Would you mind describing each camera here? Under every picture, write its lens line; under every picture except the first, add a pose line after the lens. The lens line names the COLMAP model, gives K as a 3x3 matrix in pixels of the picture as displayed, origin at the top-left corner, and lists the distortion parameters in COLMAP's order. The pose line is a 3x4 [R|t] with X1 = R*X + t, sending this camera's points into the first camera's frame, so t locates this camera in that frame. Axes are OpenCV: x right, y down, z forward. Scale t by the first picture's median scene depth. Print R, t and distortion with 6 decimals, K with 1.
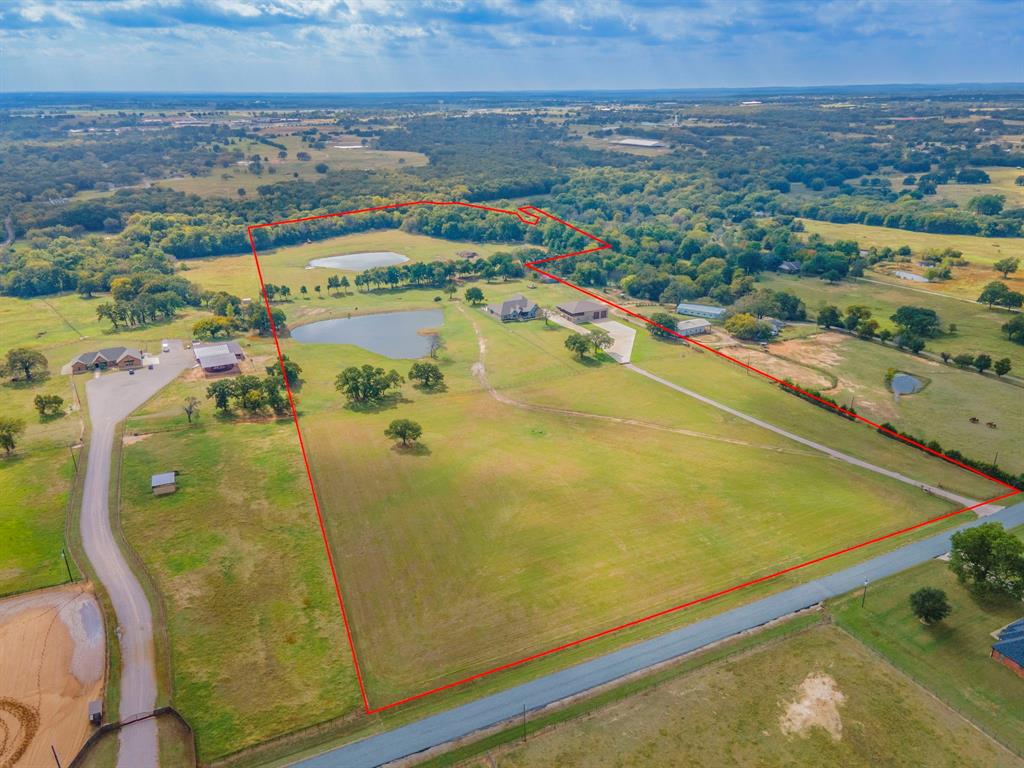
lens RADIAL K [[753.4, 0, 512.0], [0, 753.4, 384.0], [0, 0, 1]] dist [0.055630, -0.000429]
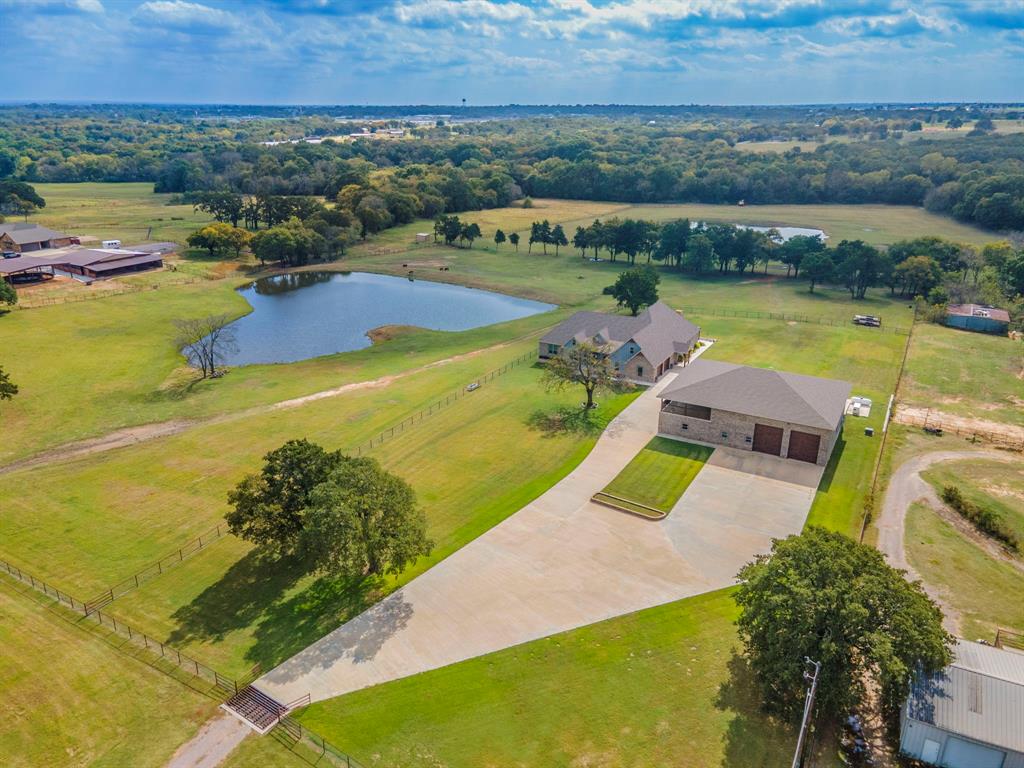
lens RADIAL K [[753.4, 0, 512.0], [0, 753.4, 384.0], [0, 0, 1]] dist [0.055630, -0.000429]
pose [[0.578952, 0.295308, -0.760006, 0.229118], [-0.304822, 0.942911, 0.134173, -0.107207], [0.756240, 0.153987, 0.635916, 0.709340]]
